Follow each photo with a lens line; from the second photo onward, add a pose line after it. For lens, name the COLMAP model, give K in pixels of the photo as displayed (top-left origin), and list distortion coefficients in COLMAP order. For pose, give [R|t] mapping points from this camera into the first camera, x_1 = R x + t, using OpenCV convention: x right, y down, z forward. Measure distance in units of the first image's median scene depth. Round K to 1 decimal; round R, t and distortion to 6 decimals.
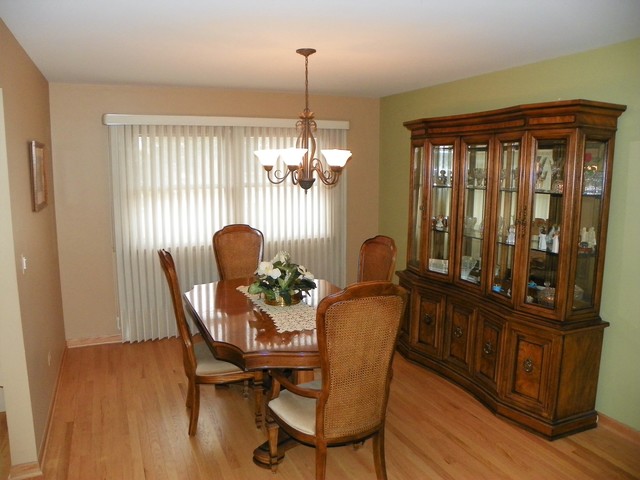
lens RADIAL K [[508.4, 0, 321.1], [0, 508.4, 239.2], [0, 0, 1]] dist [-0.114017, 0.030574]
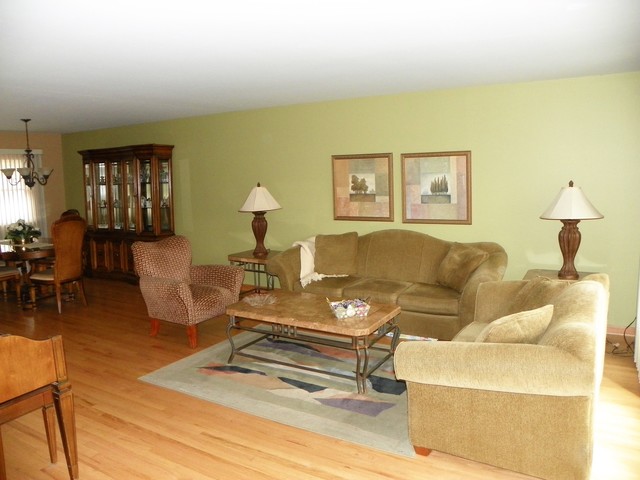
lens RADIAL K [[508.4, 0, 316.3], [0, 508.4, 233.5], [0, 0, 1]] dist [-0.114017, 0.030574]
pose [[0.822842, -0.089050, 0.561250, -0.208006], [0.107075, 0.994251, 0.000770, 0.207138], [-0.558092, 0.059462, 0.827646, -1.258874]]
